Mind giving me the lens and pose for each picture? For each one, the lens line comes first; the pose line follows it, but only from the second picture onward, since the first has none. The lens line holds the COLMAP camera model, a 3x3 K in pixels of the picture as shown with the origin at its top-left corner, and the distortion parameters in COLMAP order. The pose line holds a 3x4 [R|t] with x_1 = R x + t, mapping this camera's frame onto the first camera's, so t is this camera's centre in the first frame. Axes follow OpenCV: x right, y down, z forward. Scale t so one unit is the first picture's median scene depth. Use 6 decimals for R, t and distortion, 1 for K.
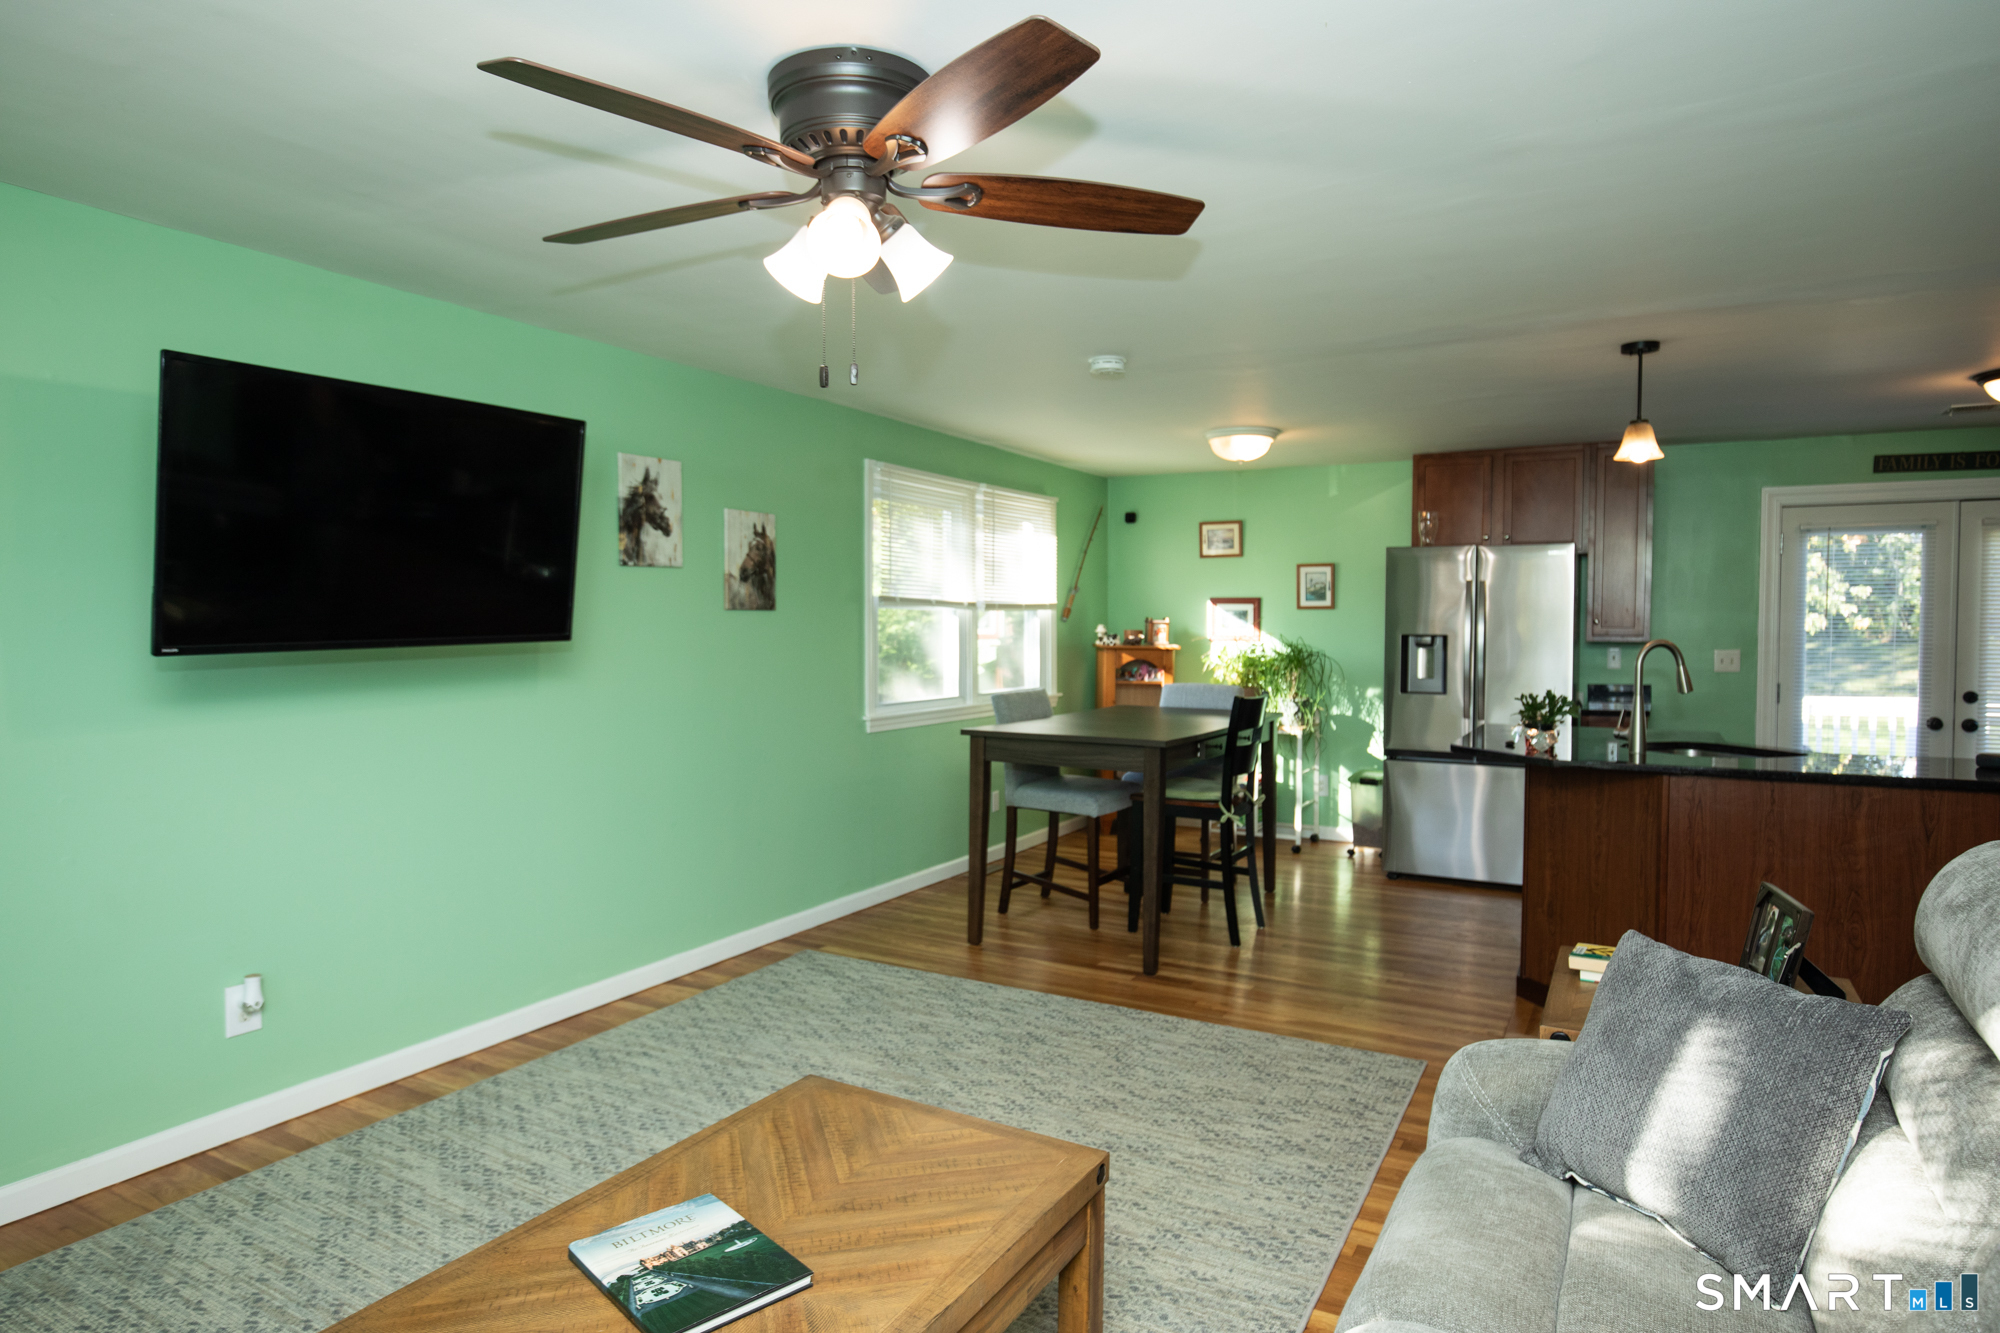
lens RADIAL K [[958.0, 0, 1004.2], [0, 958.0, 664.7], [0, 0, 1]] dist [-0.021714, -0.000083]
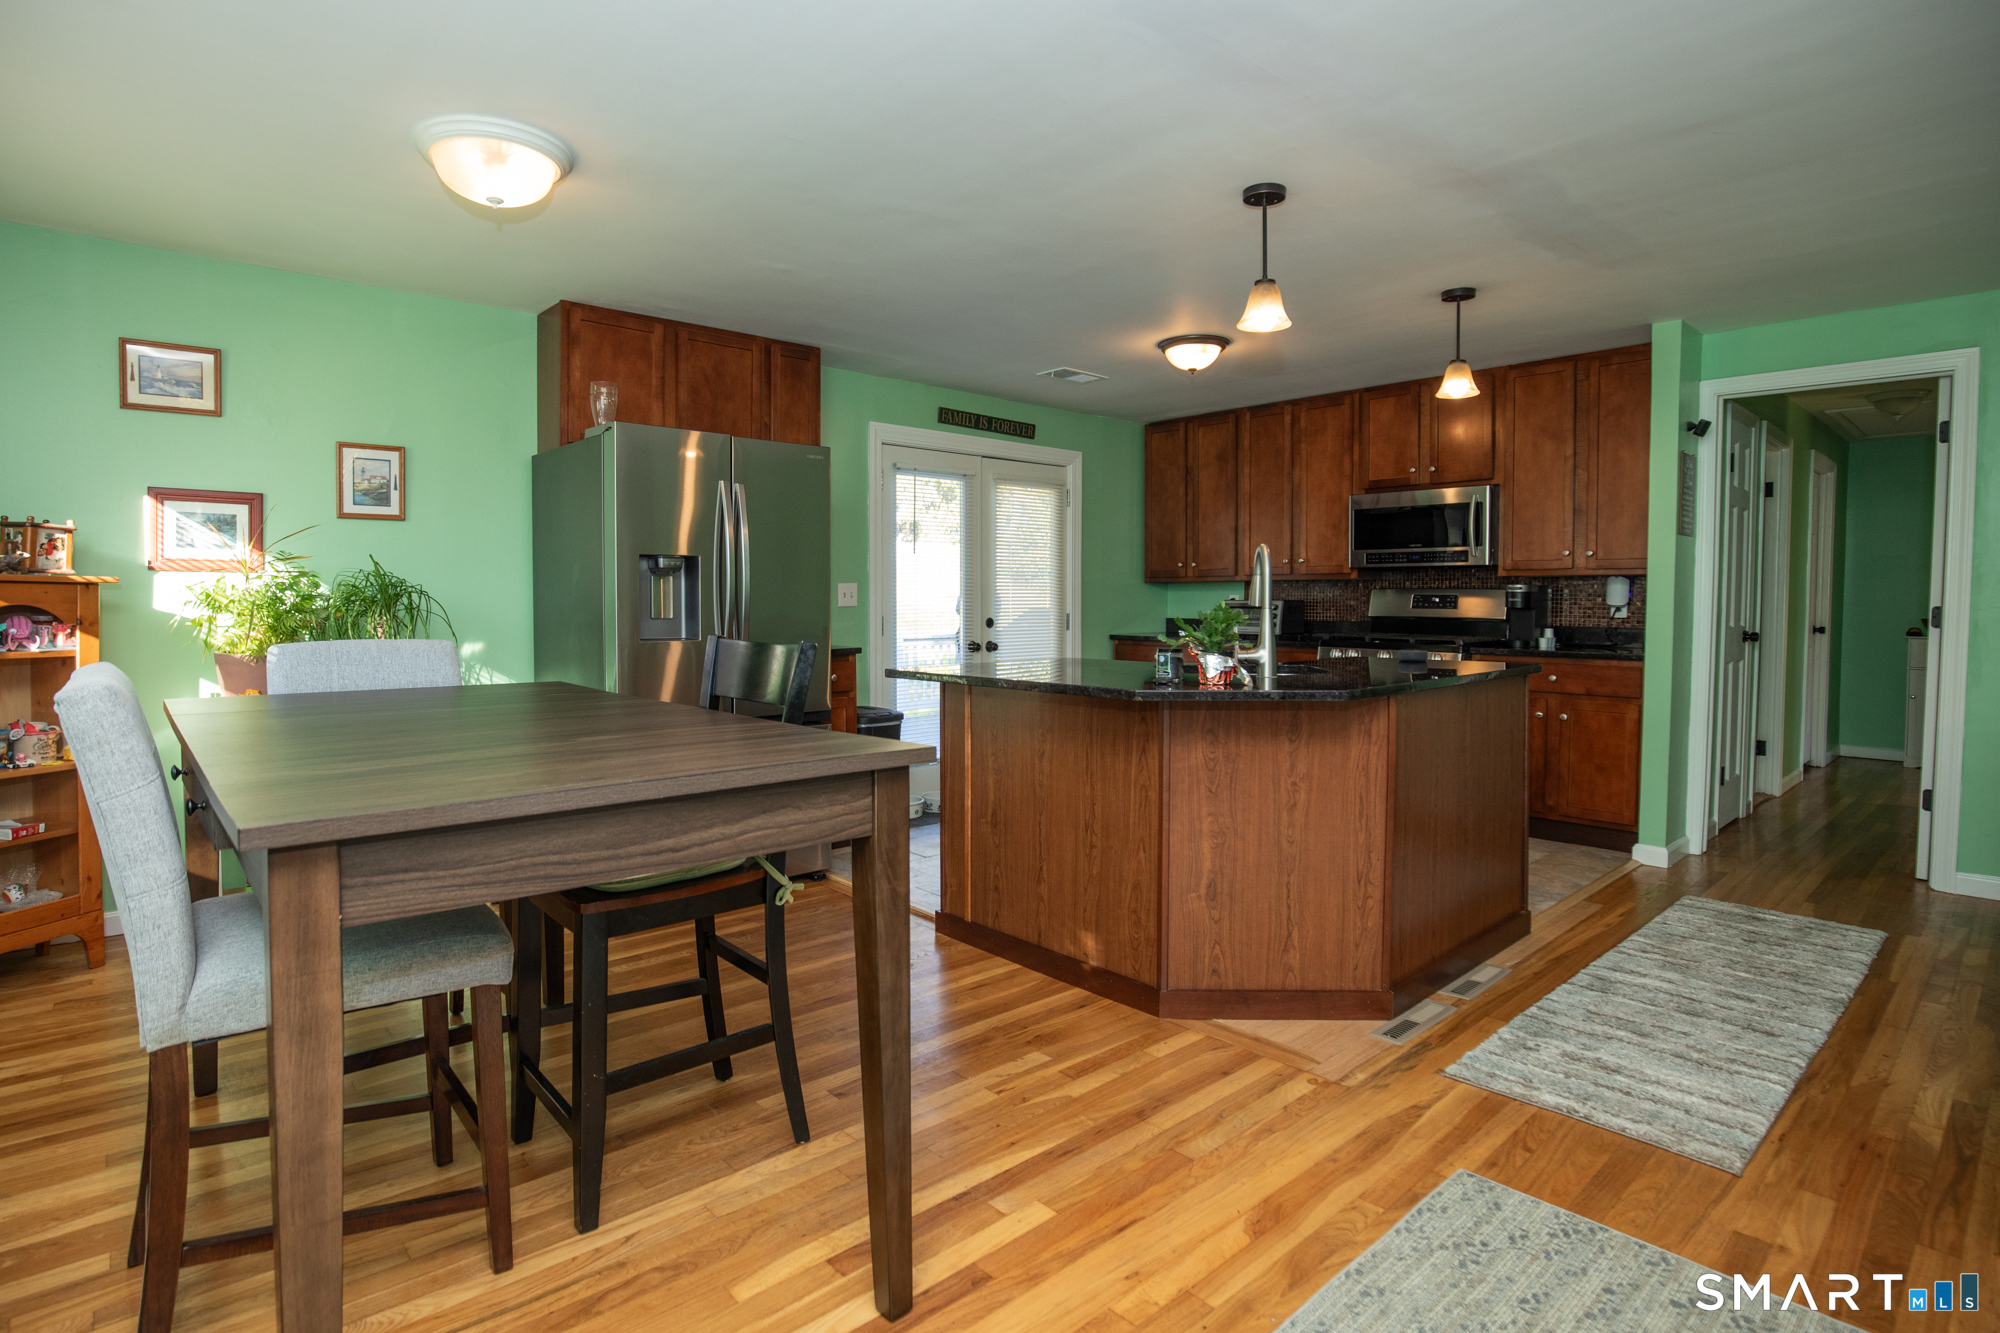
lens RADIAL K [[1000.6, 0, 1000.0], [0, 1000.6, 631.2], [0, 0, 1]] dist [-0.031234, -0.000152]
pose [[0.386789, -0.036680, 0.921438, -0.106664], [0.030342, 0.999174, 0.027038, 0.008820], [-0.921669, 0.017500, 0.387583, 0.385668]]
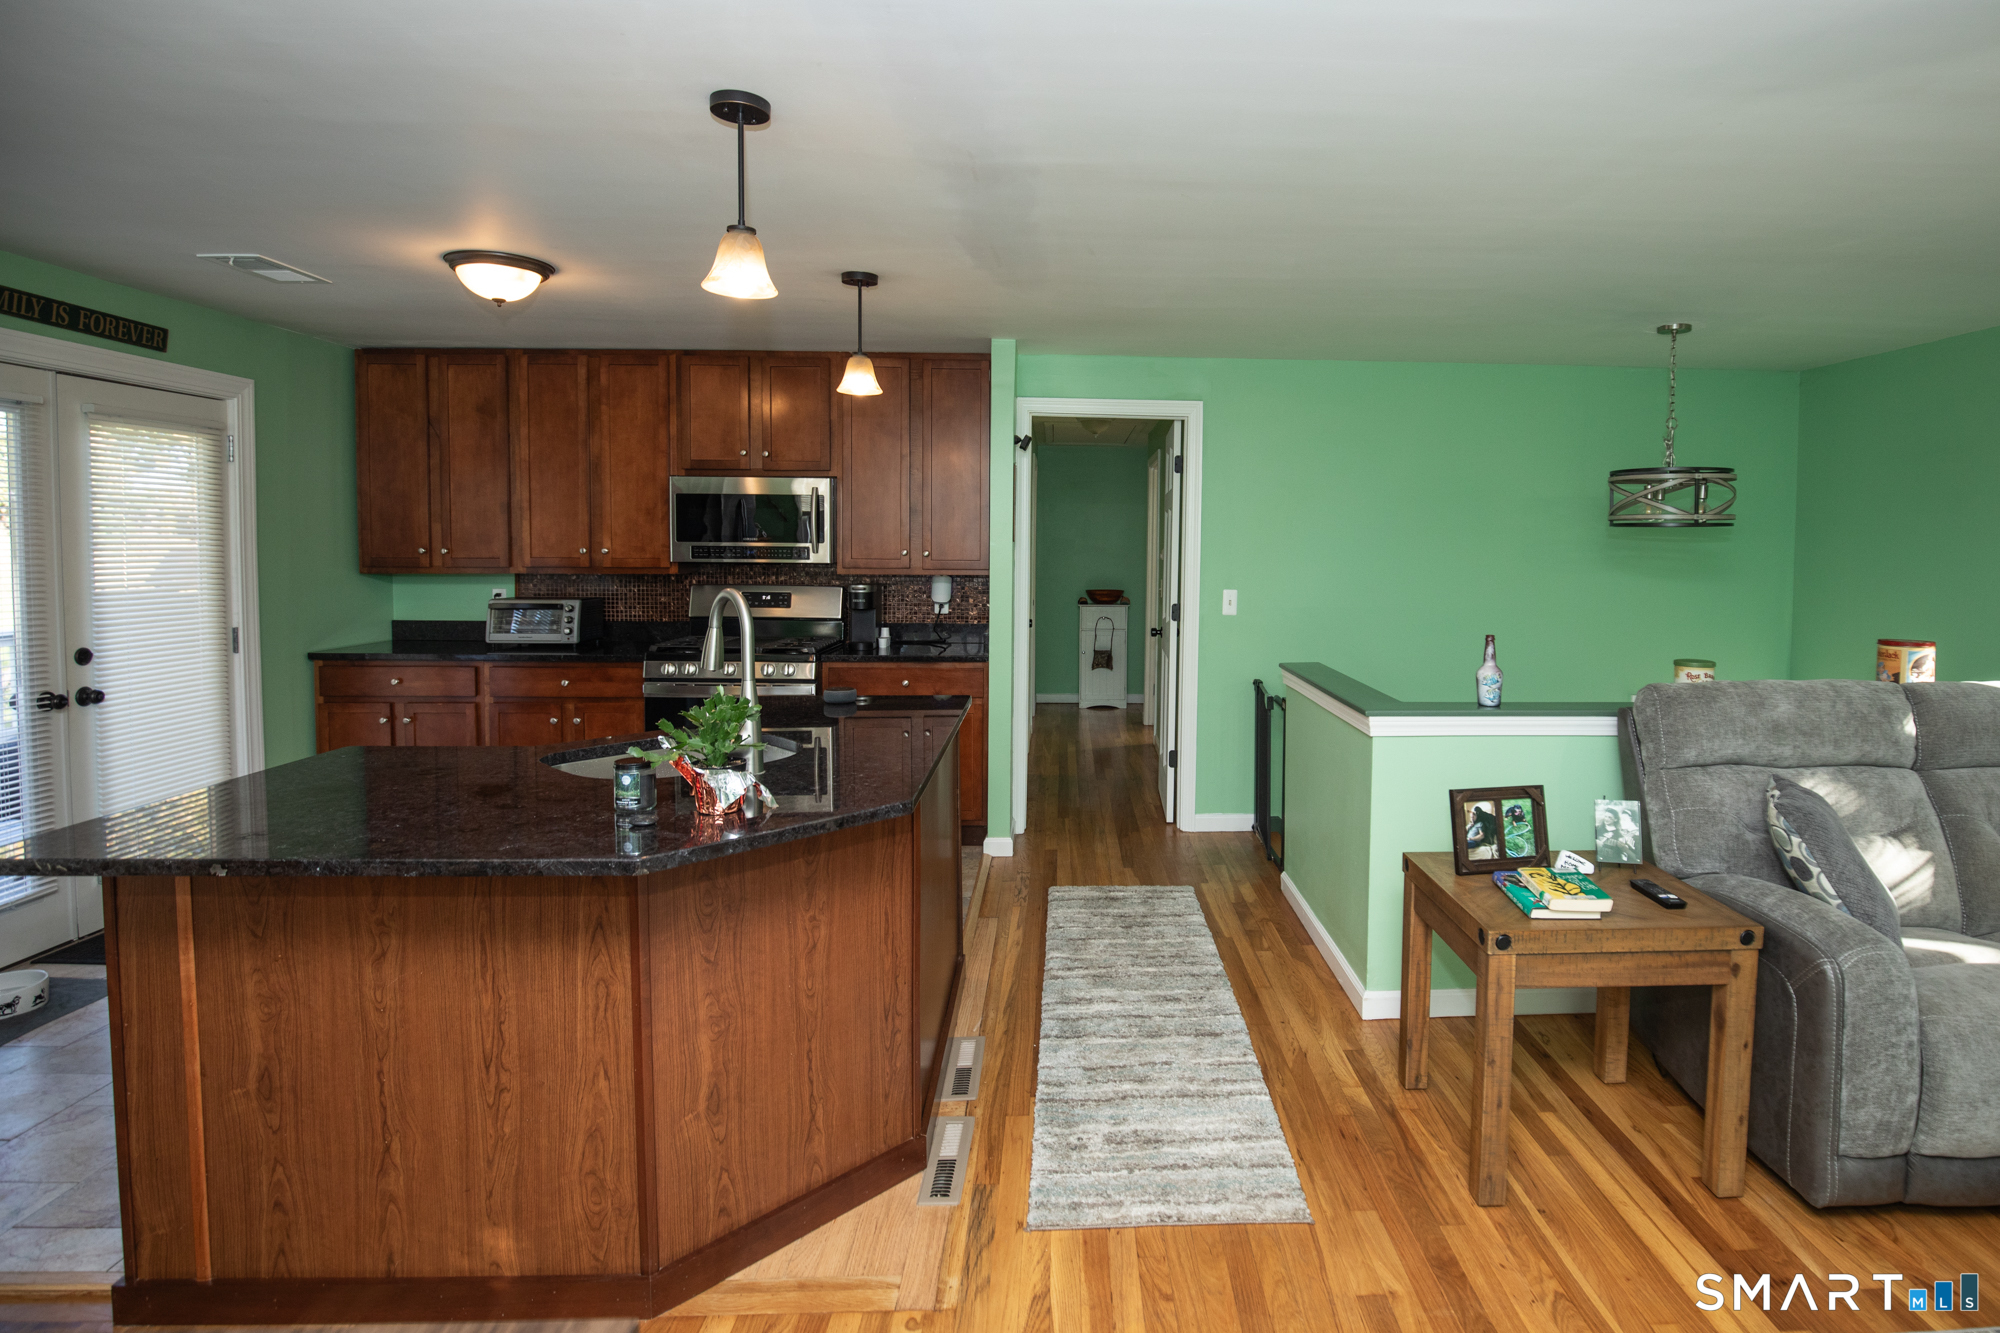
lens RADIAL K [[983.9, 0, 1001.4], [0, 983.9, 567.4], [0, 0, 1]] dist [-0.028464, 0.001038]
pose [[-0.452644, -0.054882, 0.890001, 0.012196], [0.012756, 0.997603, 0.068004, -0.036443], [-0.891600, 0.042134, -0.450860, 0.500478]]
